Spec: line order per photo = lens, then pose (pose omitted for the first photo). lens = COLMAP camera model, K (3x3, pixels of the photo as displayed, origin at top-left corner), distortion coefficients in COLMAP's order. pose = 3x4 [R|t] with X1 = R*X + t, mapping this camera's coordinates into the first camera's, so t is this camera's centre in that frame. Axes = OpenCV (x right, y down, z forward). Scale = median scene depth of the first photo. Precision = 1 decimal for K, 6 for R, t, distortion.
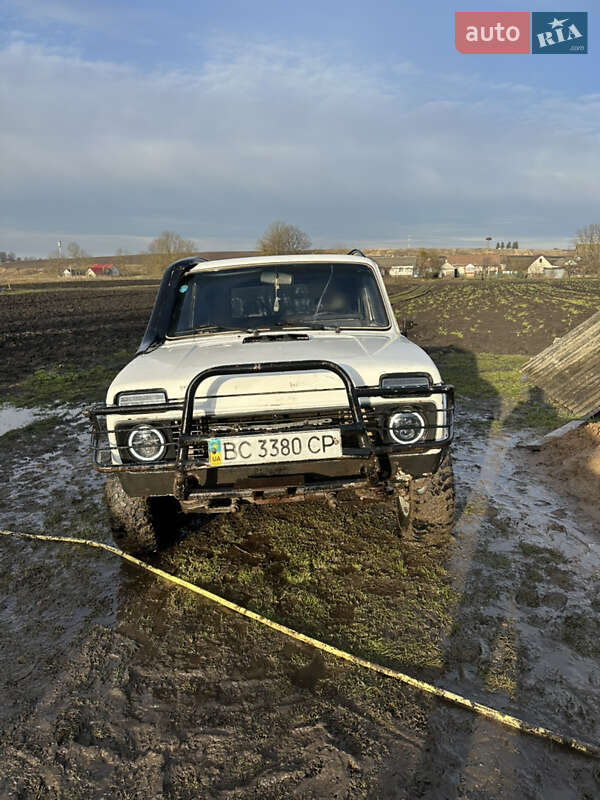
lens RADIAL K [[562.1, 0, 303.8], [0, 562.1, 397.8], [0, 0, 1]] dist [0.082809, -0.098452]
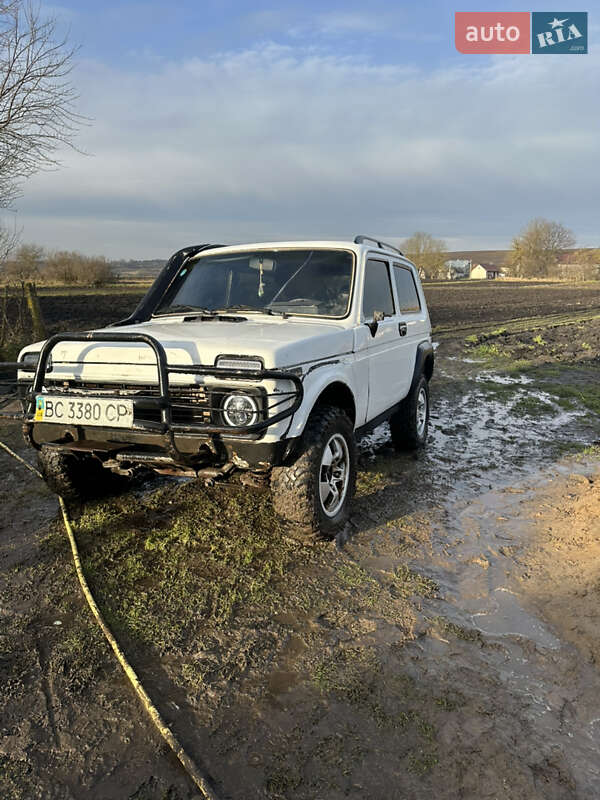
lens RADIAL K [[562.1, 0, 303.8], [0, 562.1, 397.8], [0, 0, 1]] dist [0.082809, -0.098452]
pose [[0.908494, 0.104818, -0.404539, 0.724774], [-0.105259, 0.994218, 0.021222, -0.003230], [0.404424, 0.023302, 0.914275, 0.173815]]
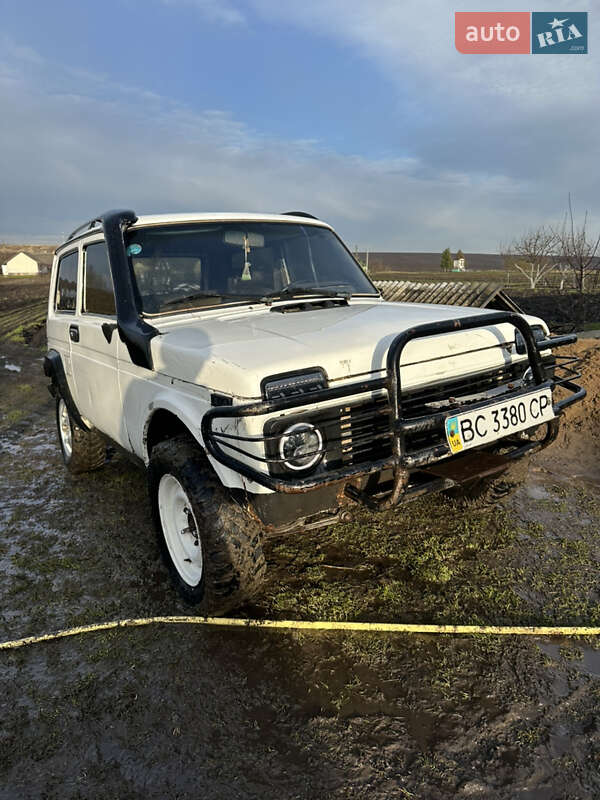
lens RADIAL K [[562.1, 0, 303.8], [0, 562.1, 397.8], [0, 0, 1]] dist [0.082809, -0.098452]
pose [[0.844884, -0.121720, 0.520918, -0.684447], [0.120794, 0.992029, 0.035885, -0.005287], [-0.521133, 0.032605, 0.852852, 0.423382]]
